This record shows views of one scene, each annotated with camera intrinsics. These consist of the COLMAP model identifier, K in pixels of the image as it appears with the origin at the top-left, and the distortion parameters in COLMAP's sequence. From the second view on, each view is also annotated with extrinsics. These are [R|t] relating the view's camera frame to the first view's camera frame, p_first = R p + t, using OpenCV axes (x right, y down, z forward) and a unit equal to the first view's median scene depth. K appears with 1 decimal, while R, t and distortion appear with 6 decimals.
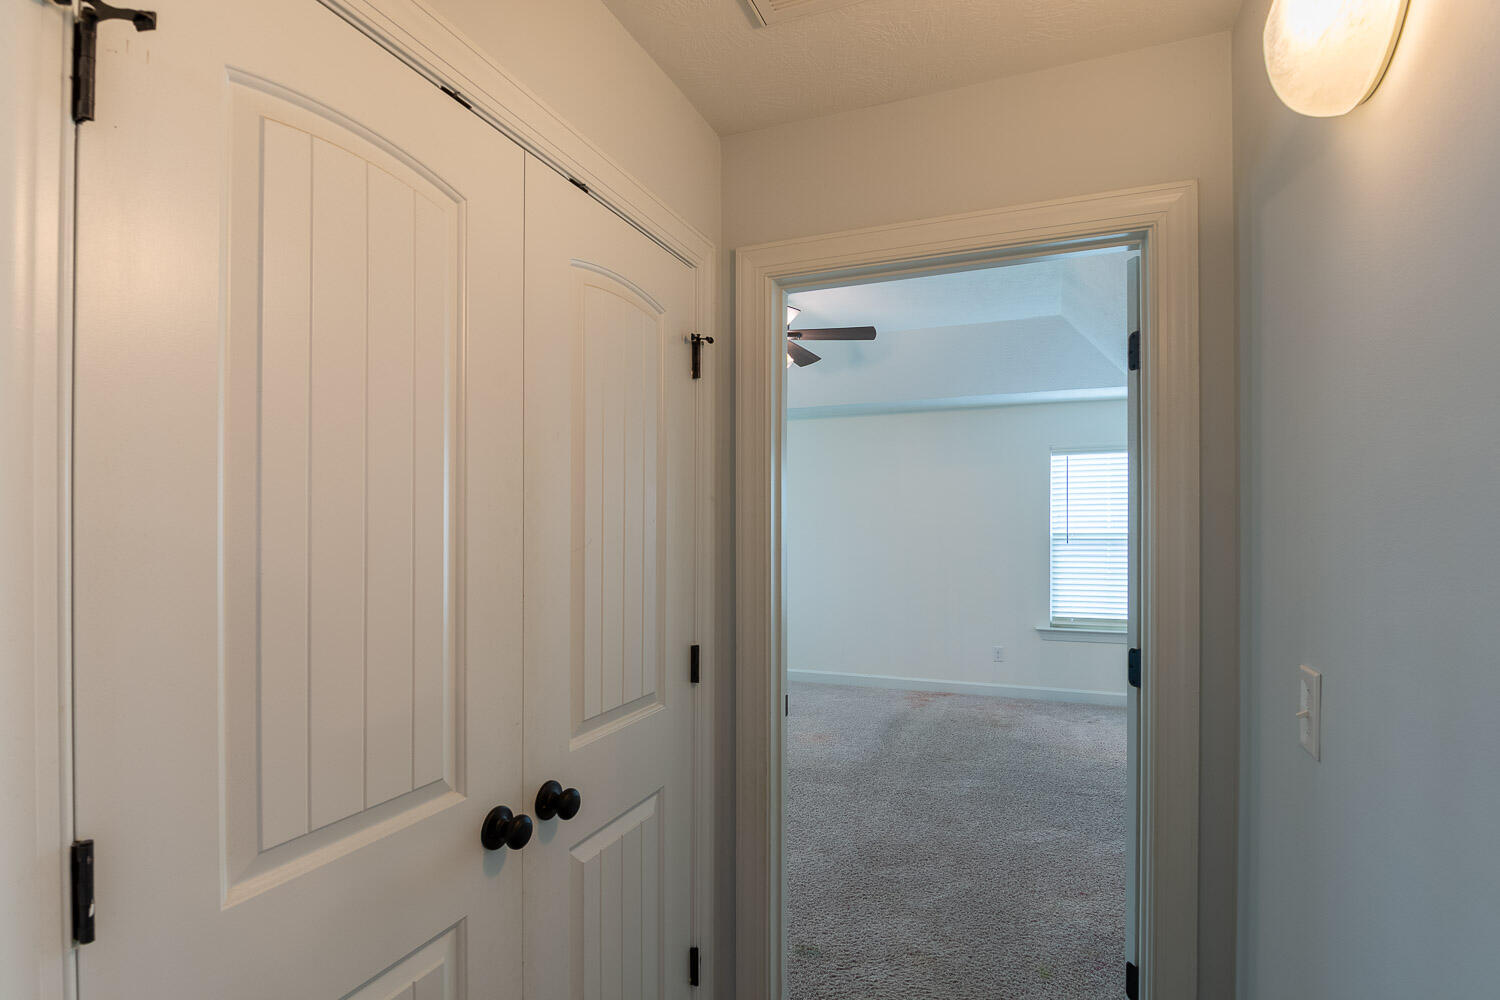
lens RADIAL K [[734.7, 0, 754.4], [0, 734.7, 512.2], [0, 0, 1]] dist [-0.006020, -0.001689]
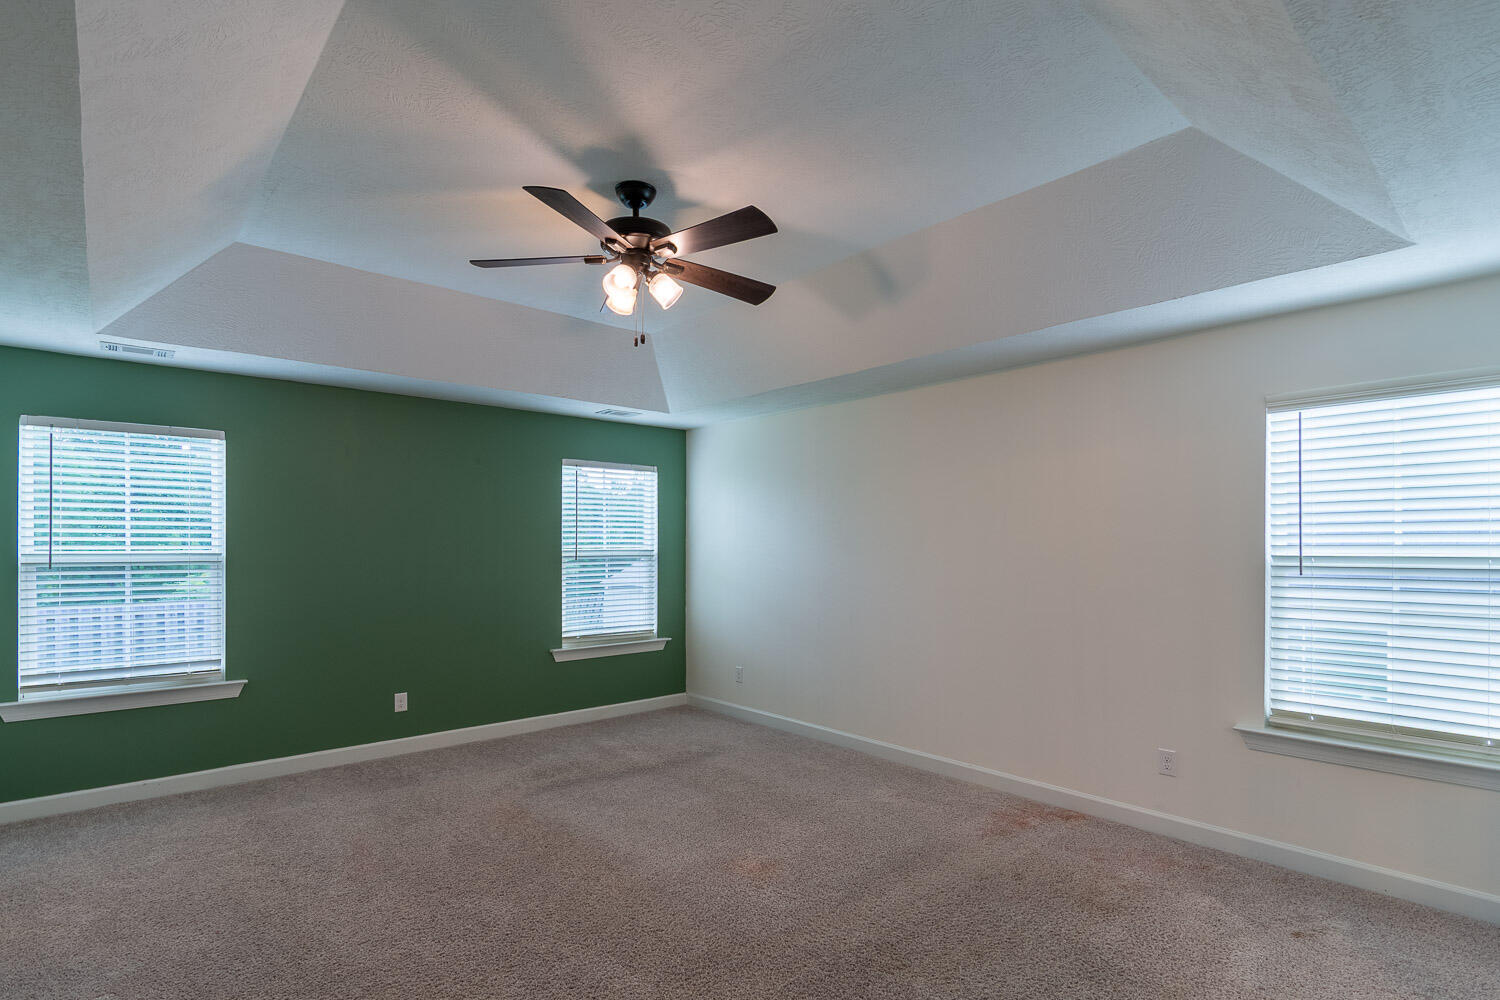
lens RADIAL K [[734.7, 0, 760.4], [0, 734.7, 529.6], [0, 0, 1]] dist [-0.006020, -0.001689]
pose [[0.893271, -0.009970, -0.449407, 0.314746], [0.011686, 0.999931, 0.001046, 0.004300], [0.449366, -0.006186, 0.893326, 0.345960]]
